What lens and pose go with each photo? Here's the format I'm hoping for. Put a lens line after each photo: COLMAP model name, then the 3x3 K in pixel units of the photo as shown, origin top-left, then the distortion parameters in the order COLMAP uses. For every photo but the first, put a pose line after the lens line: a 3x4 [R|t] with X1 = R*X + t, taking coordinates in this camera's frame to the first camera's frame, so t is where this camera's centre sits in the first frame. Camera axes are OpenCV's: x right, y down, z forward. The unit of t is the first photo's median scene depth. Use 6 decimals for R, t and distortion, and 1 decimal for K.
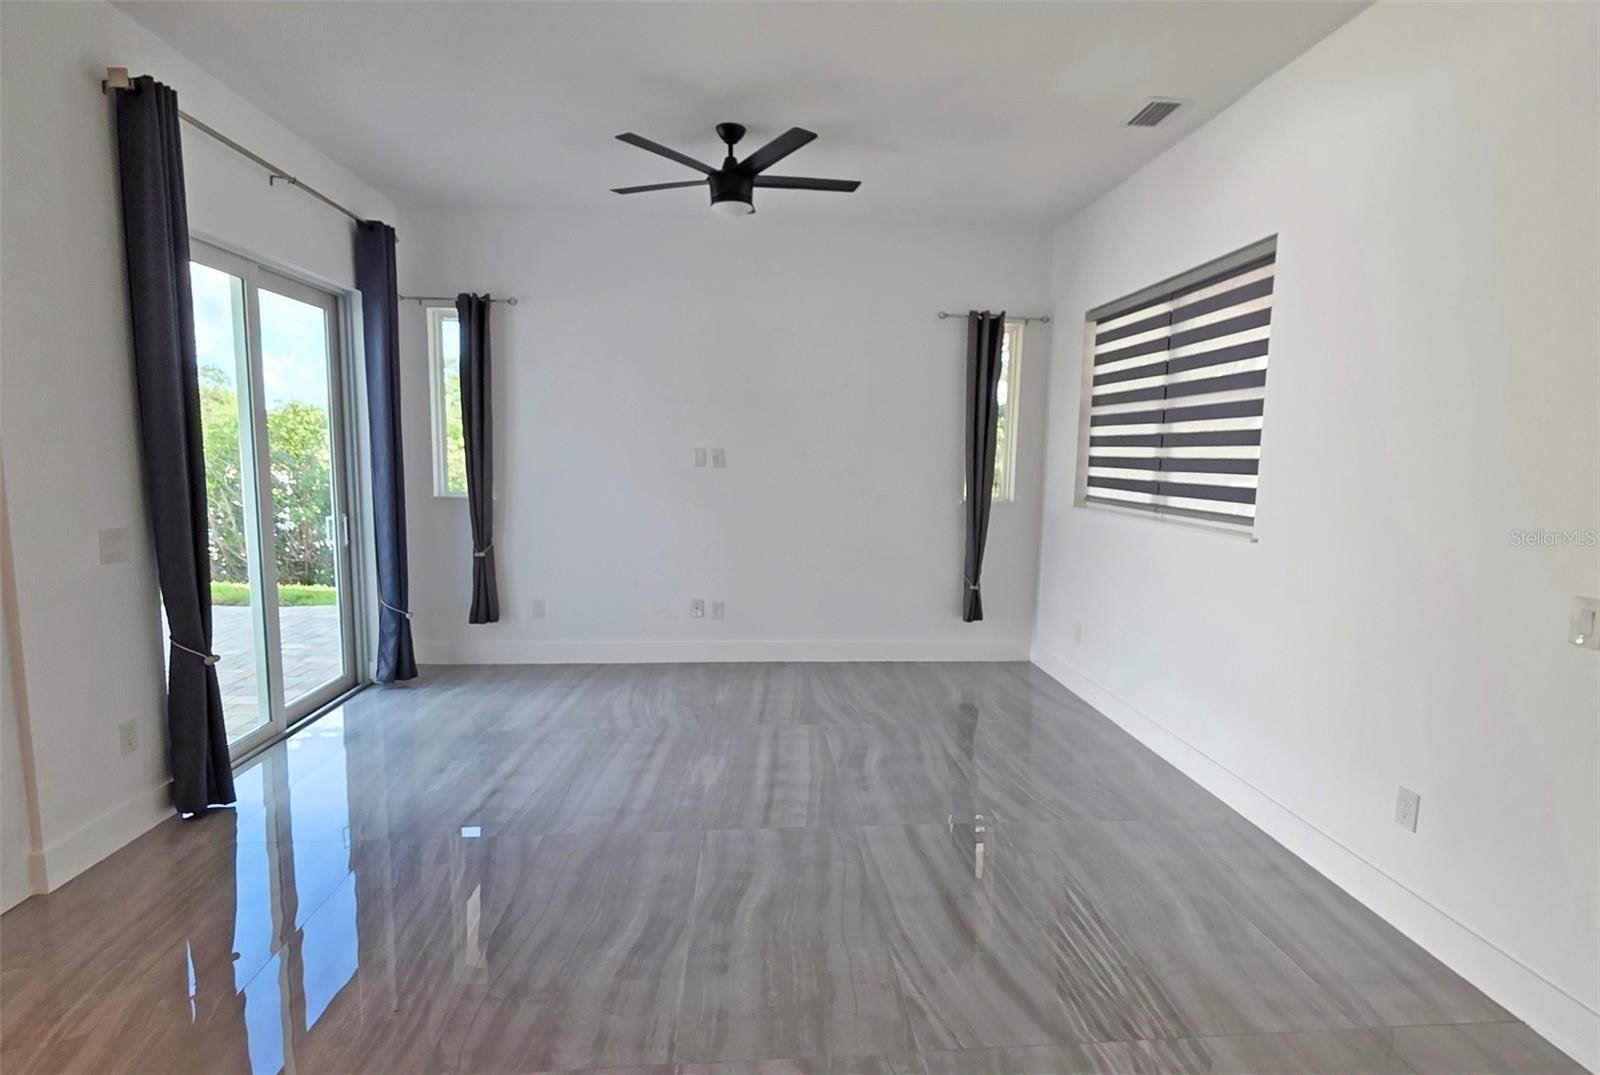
lens RADIAL K [[762.5, 0, 823.6], [0, 762.5, 563.4], [0, 0, 1]] dist [0.002749, -0.002676]
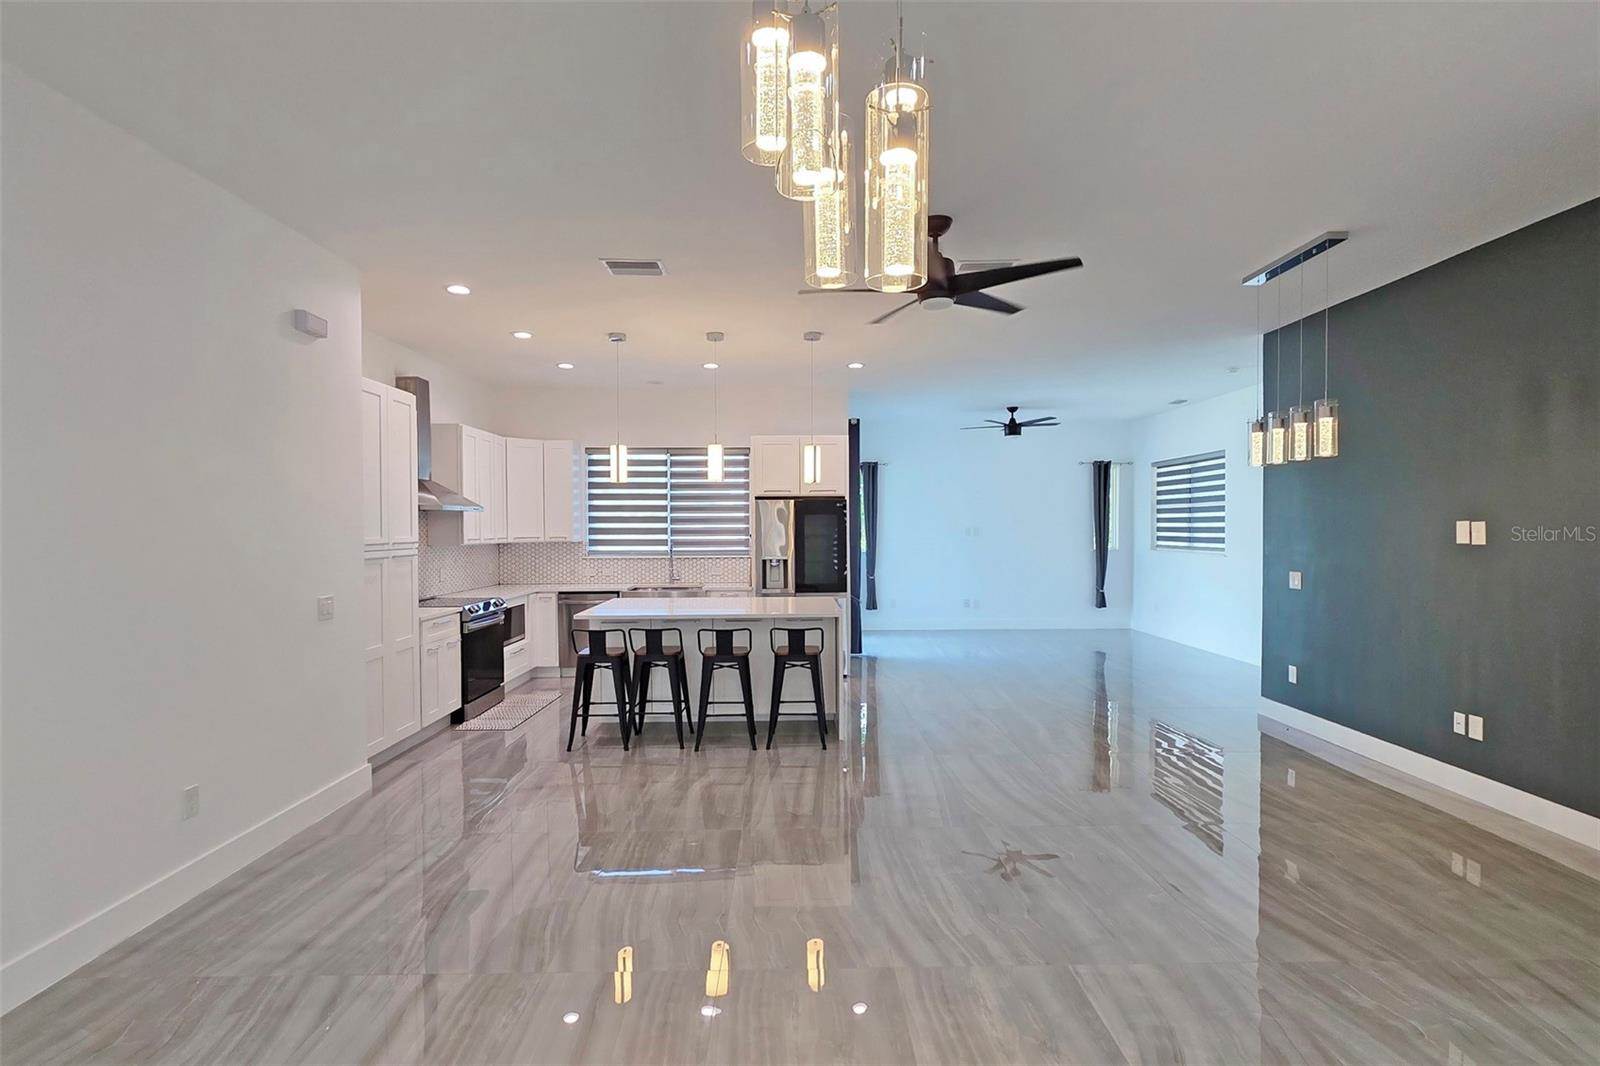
lens RADIAL K [[762.5, 0, 796.0], [0, 762.5, 559.3], [0, 0, 1]] dist [0.002749, -0.002676]
pose [[0.996410, -0.018859, -0.082528, -0.510120], [0.010205, 0.994520, -0.104048, 0.170397], [0.084037, 0.102832, 0.991142, -1.261046]]
